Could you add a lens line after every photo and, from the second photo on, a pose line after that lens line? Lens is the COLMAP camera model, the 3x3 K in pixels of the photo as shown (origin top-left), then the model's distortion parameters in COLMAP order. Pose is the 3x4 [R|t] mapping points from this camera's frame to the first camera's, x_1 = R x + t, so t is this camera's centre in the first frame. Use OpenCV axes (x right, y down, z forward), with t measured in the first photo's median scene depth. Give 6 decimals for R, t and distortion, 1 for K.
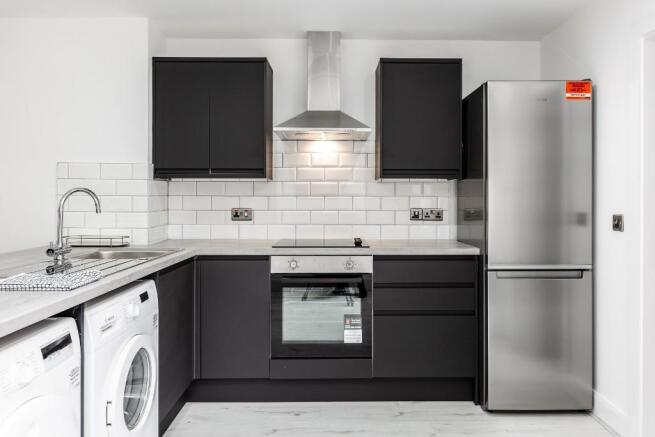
lens RADIAL K [[438.2, 0, 327.5], [0, 438.2, 218.5], [0, 0, 1]] dist [-0.001393, 0.000803]
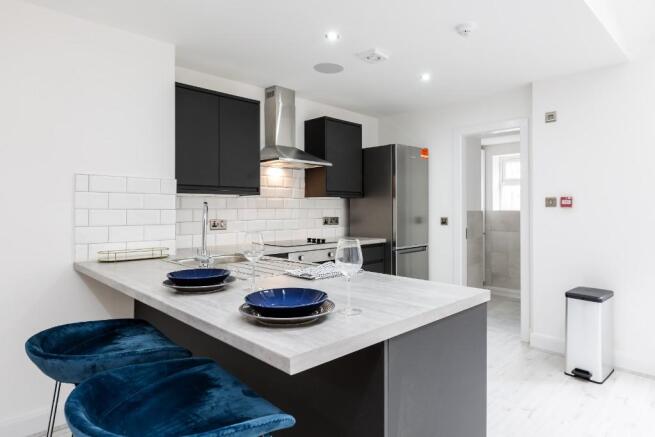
lens RADIAL K [[369.7, 0, 327.5], [0, 369.7, 218.5], [0, 0, 1]] dist [0.001315, -0.000114]
pose [[0.739909, -0.022219, 0.672340, -0.671679], [0.038462, 0.999217, -0.009305, -0.005614], [-0.671607, 0.032744, 0.740184, 0.067933]]
